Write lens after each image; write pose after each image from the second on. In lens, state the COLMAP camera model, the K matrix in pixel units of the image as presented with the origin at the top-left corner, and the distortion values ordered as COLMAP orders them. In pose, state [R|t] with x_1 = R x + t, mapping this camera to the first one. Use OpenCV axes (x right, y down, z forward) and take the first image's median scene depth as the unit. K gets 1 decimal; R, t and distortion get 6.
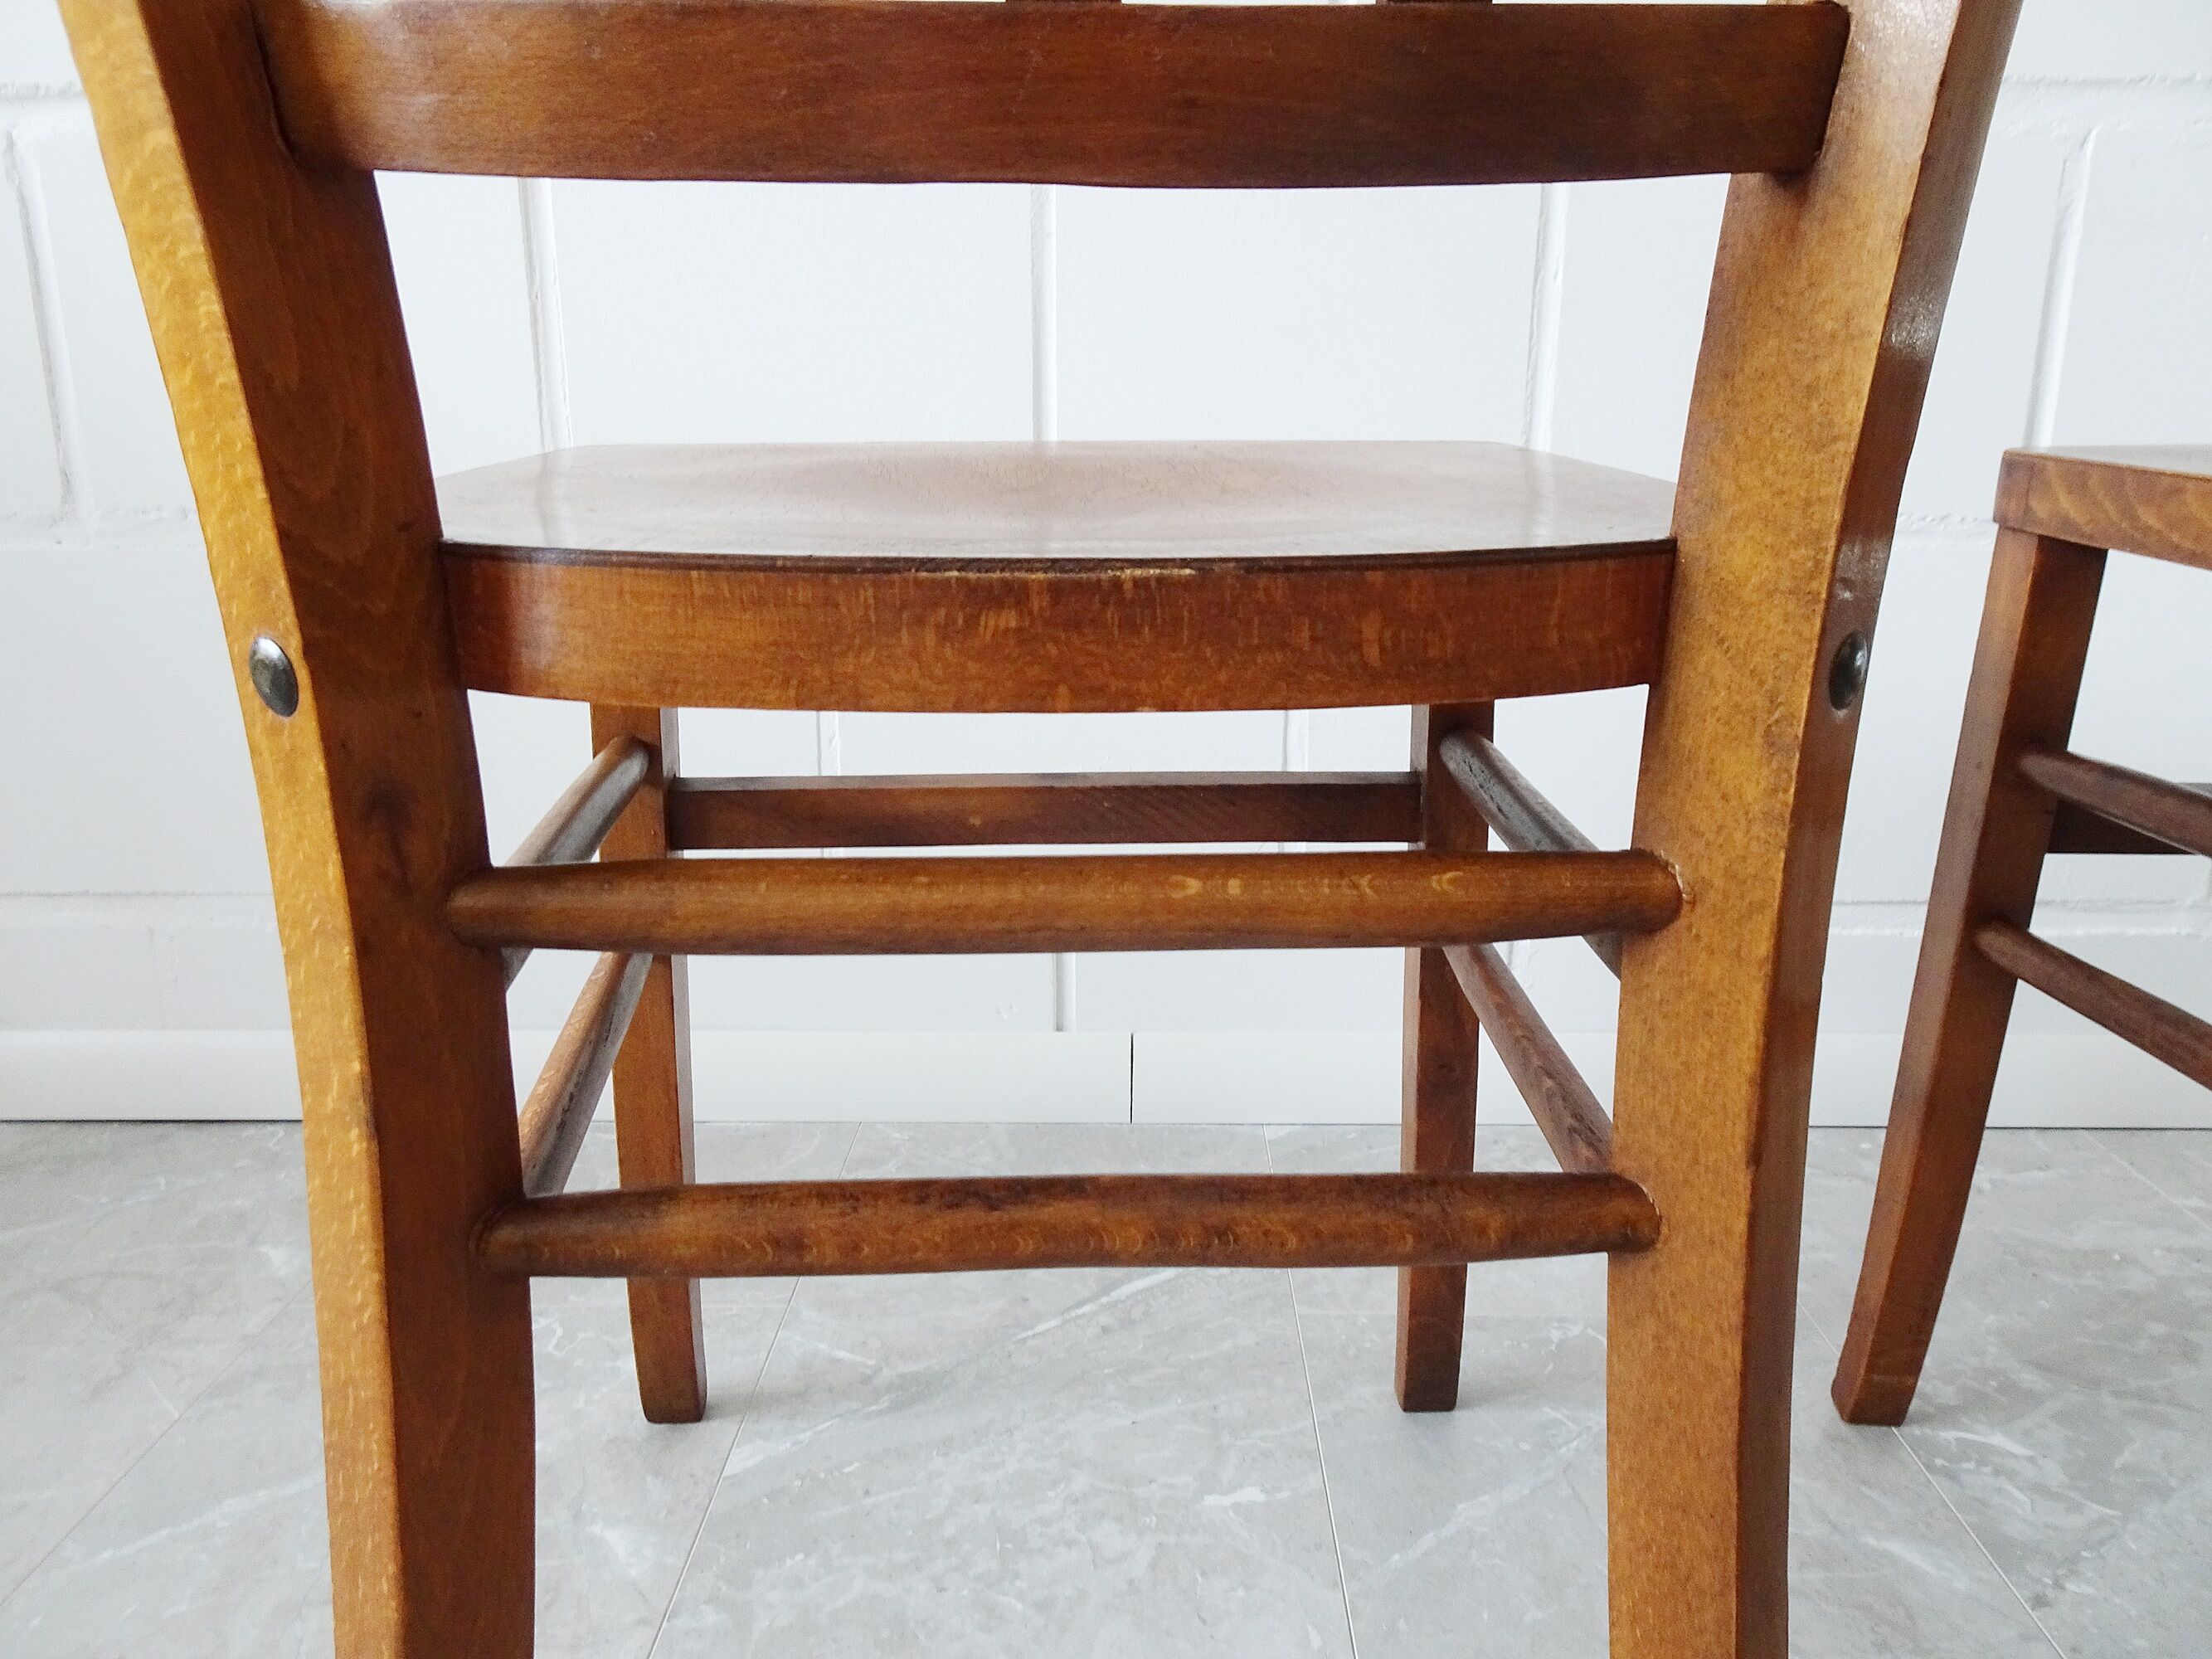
lens RADIAL K [[1569.3, 0, 1112.7], [0, 1569.3, 820.9], [0, 0, 1]] dist [0.008910, -0.001647]
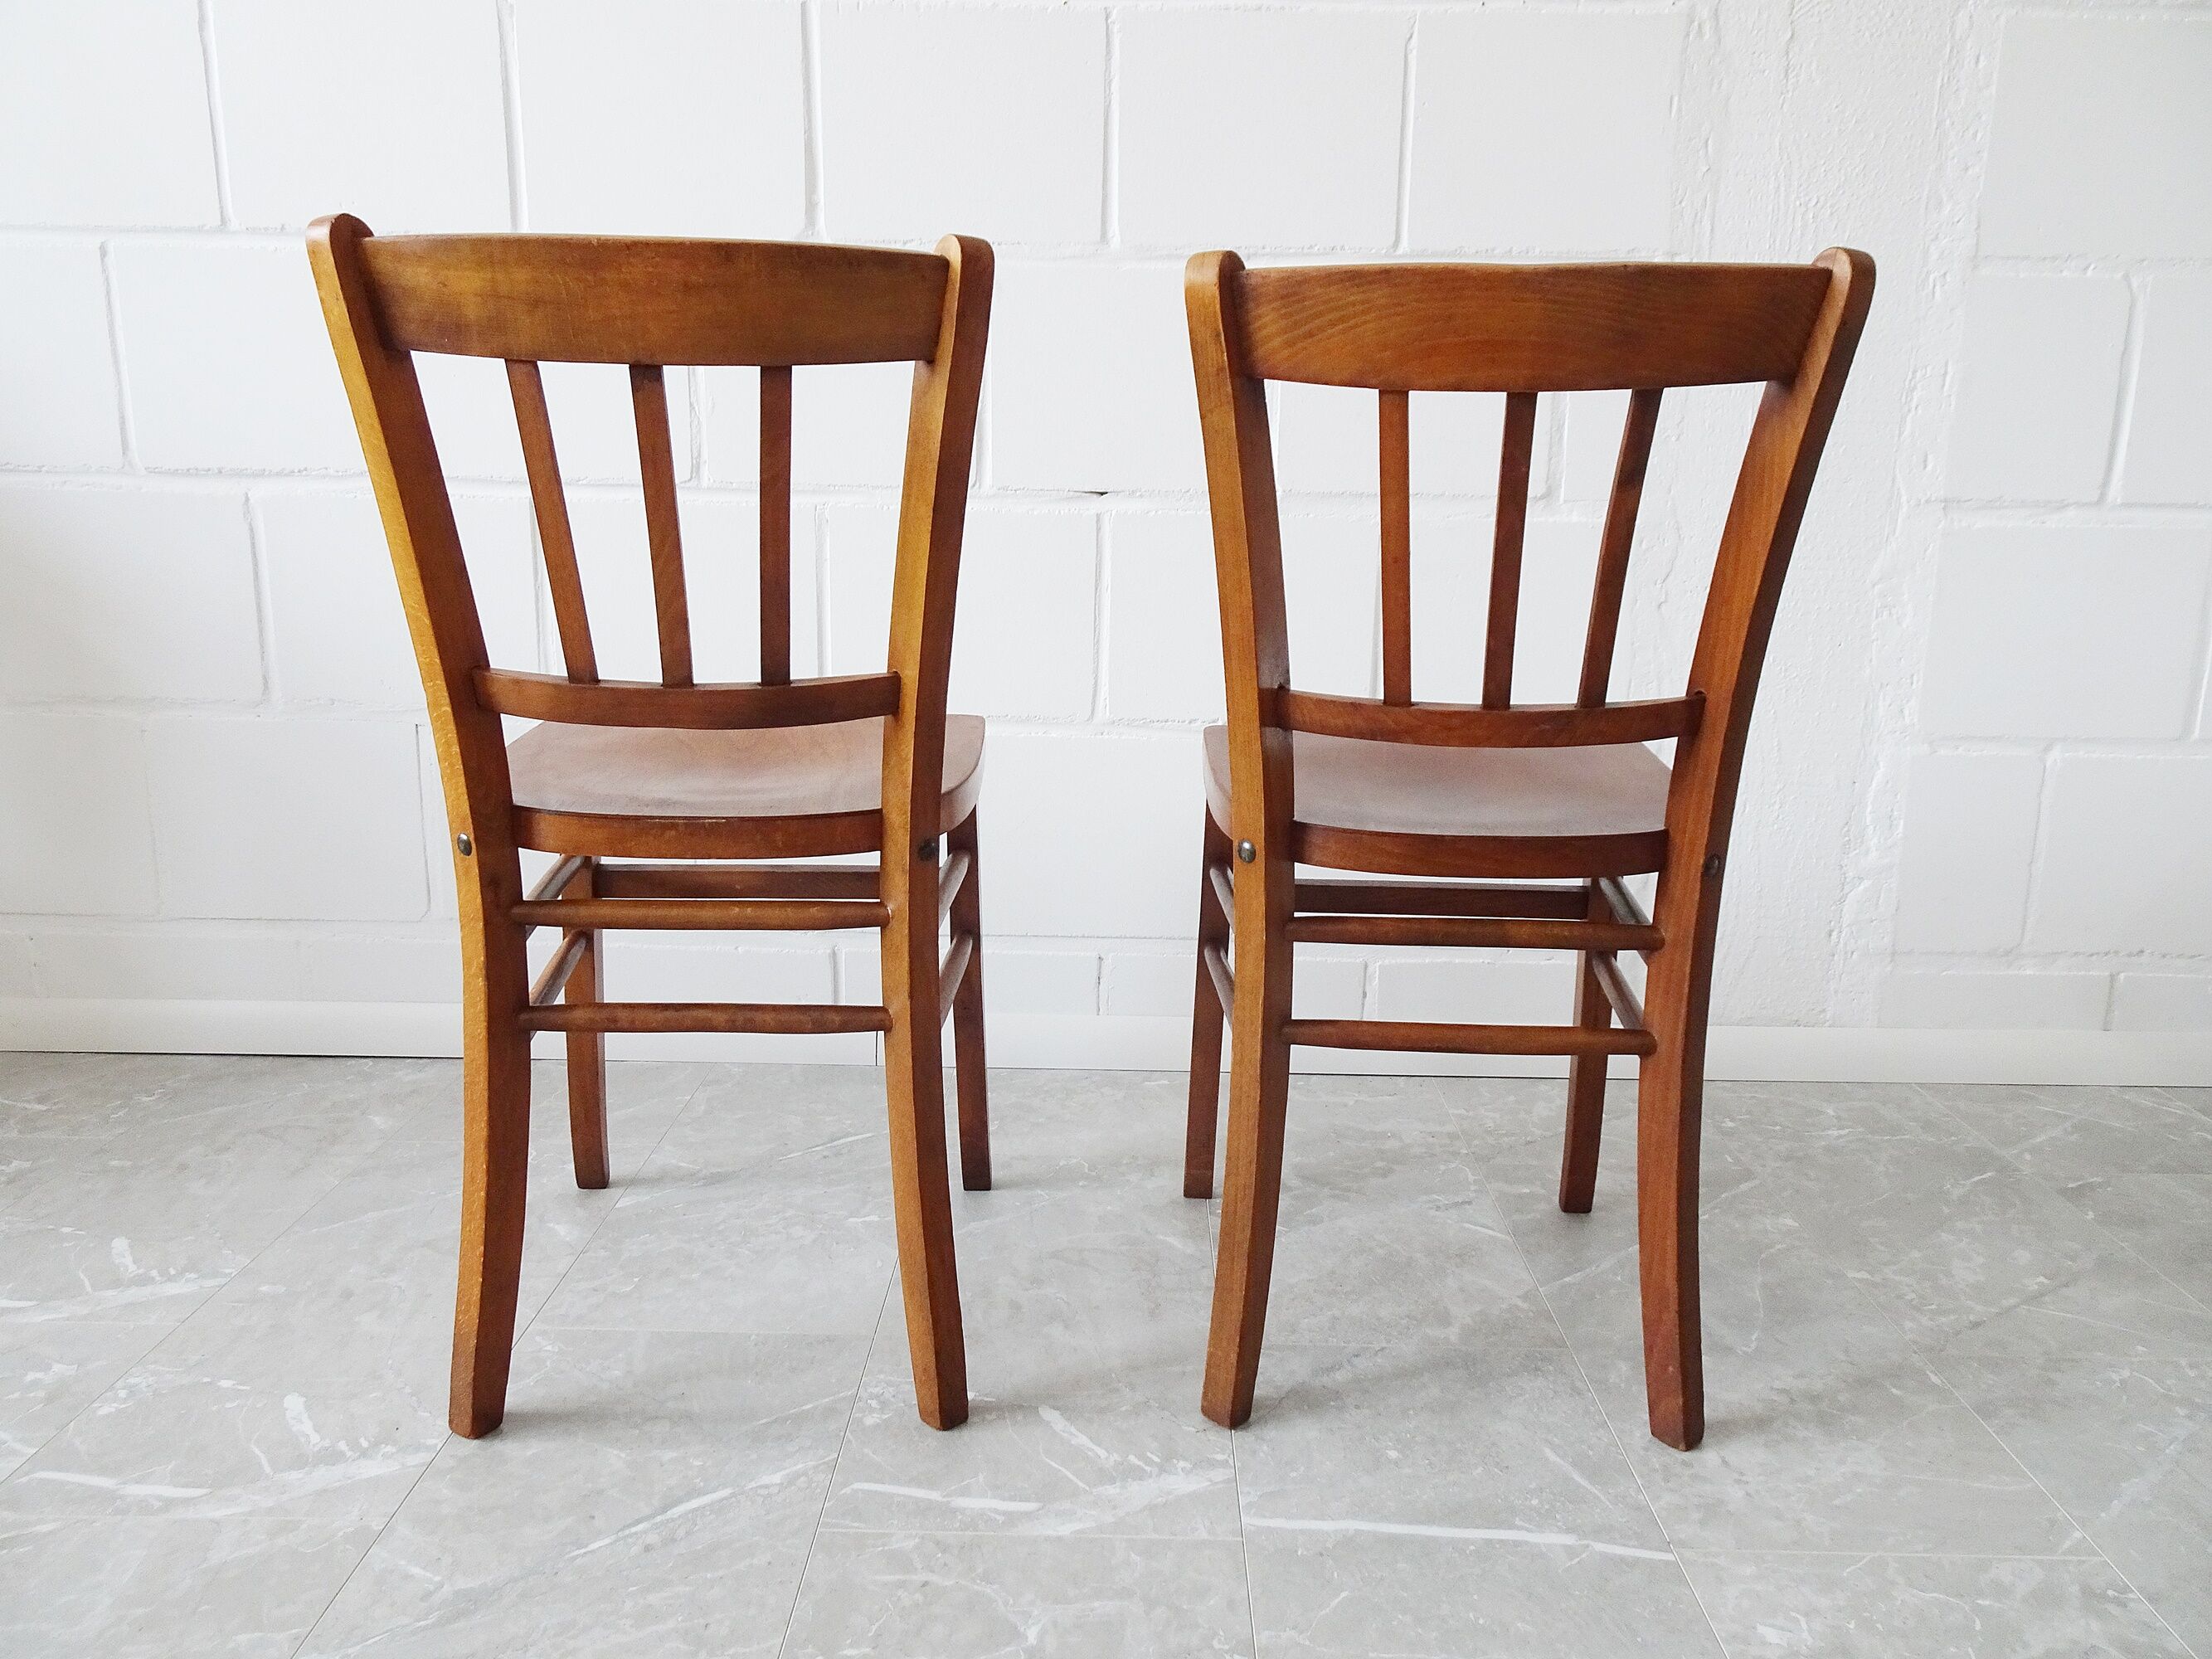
lens RADIAL K [[1569.3, 0, 1111.5], [0, 1569.3, 823.5], [0, 0, 1]] dist [0.008910, -0.001647]
pose [[0.999791, 0.017517, 0.010569, 0.378215], [-0.017115, 0.999168, -0.037013, -0.014641], [-0.011208, 0.036824, 0.999259, -1.093289]]
